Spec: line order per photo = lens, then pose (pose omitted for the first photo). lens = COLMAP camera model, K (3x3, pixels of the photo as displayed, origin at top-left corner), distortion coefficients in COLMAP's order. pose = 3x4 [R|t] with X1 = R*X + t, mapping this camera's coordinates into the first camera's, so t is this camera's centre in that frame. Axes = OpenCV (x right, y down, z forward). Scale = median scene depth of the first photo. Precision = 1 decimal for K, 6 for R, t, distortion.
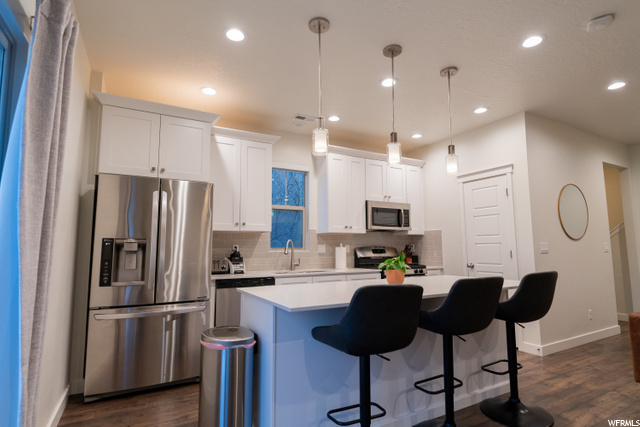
lens RADIAL K [[333.8, 0, 322.0], [0, 333.8, 214.1], [0, 0, 1]] dist [0.003320, -0.000818]
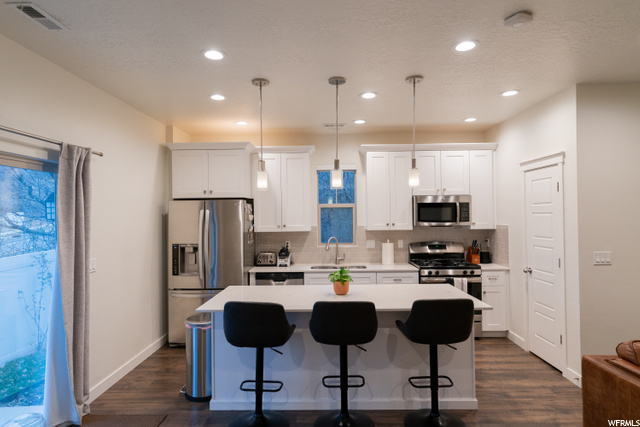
lens RADIAL K [[370.6, 0, 322.5], [0, 370.6, 213.3], [0, 0, 1]] dist [0.003201, 0.002368]
pose [[0.870571, -0.008352, -0.491972, 0.541503], [0.057283, 0.994777, 0.084477, -0.120326], [0.488697, -0.101725, 0.866503, -0.075302]]
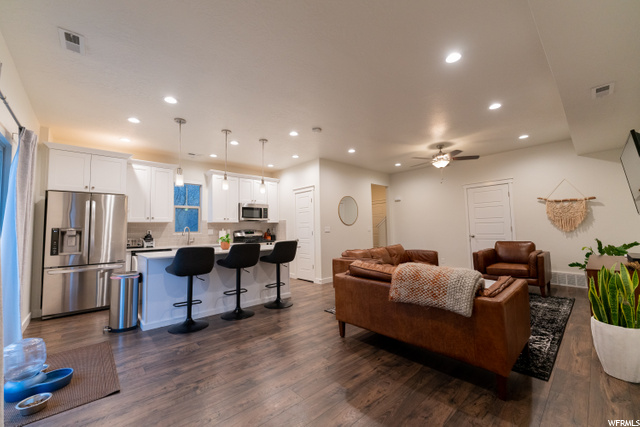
lens RADIAL K [[256.3, 0, 318.3], [0, 256.3, 214.3], [0, 0, 1]] dist [-0.002420, 0.000881]
pose [[0.973032, 0.001104, 0.230666, 0.281250], [-0.010634, 0.999140, 0.040077, -0.049315], [-0.230424, -0.041449, 0.972207, -0.445822]]
